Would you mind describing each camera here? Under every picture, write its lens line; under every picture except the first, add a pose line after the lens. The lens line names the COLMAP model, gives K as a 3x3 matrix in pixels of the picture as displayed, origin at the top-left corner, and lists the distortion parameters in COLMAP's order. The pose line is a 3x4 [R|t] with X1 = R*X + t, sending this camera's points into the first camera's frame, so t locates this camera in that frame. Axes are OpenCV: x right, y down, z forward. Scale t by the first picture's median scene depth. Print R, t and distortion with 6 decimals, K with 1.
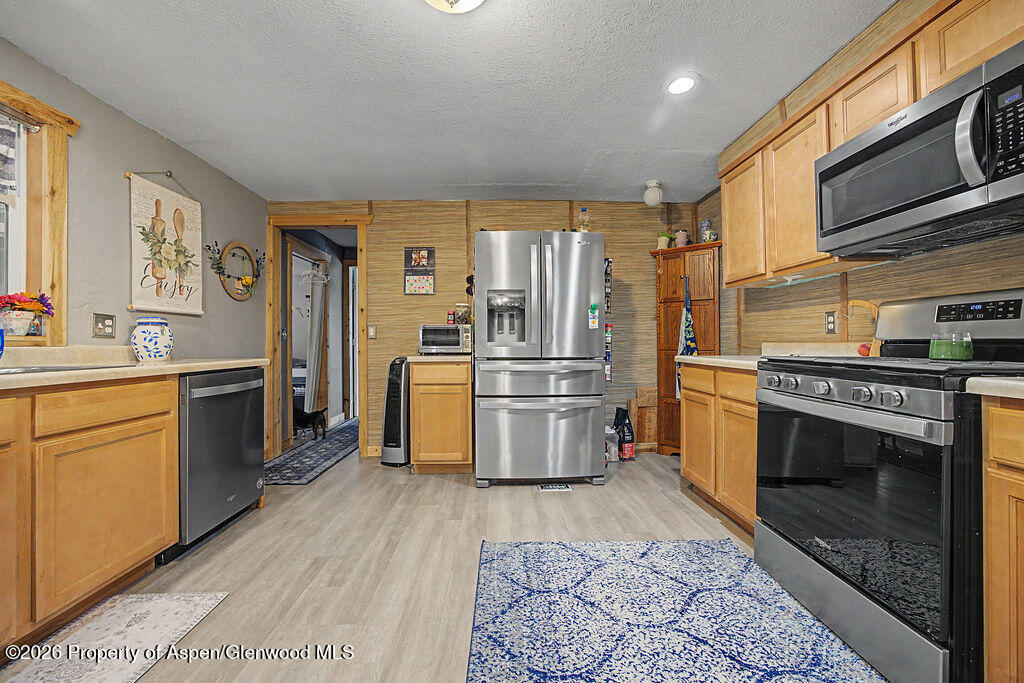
lens RADIAL K [[395.9, 0, 506.2], [0, 395.9, 339.8], [0, 0, 1]] dist [-0.015723, 0.001561]
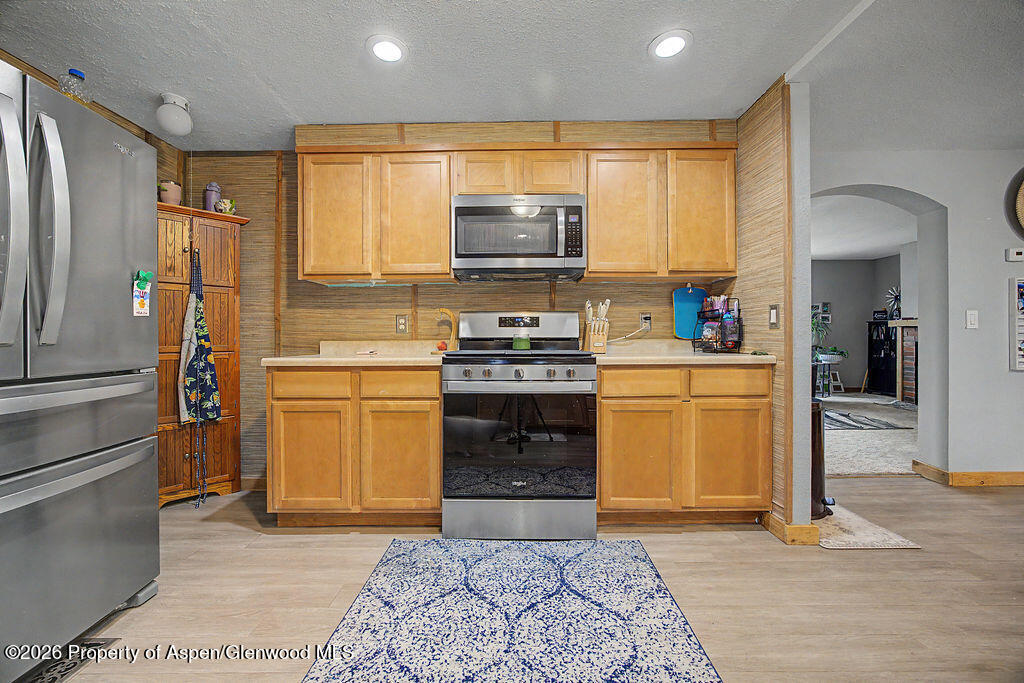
lens RADIAL K [[395.9, 0, 514.0], [0, 395.9, 337.1], [0, 0, 1]] dist [-0.015723, 0.001561]
pose [[0.034296, 0.005696, 0.999395, -0.347366], [-0.001317, 0.999983, -0.005654, 0.002923], [-0.999411, -0.001123, 0.034303, 0.556432]]
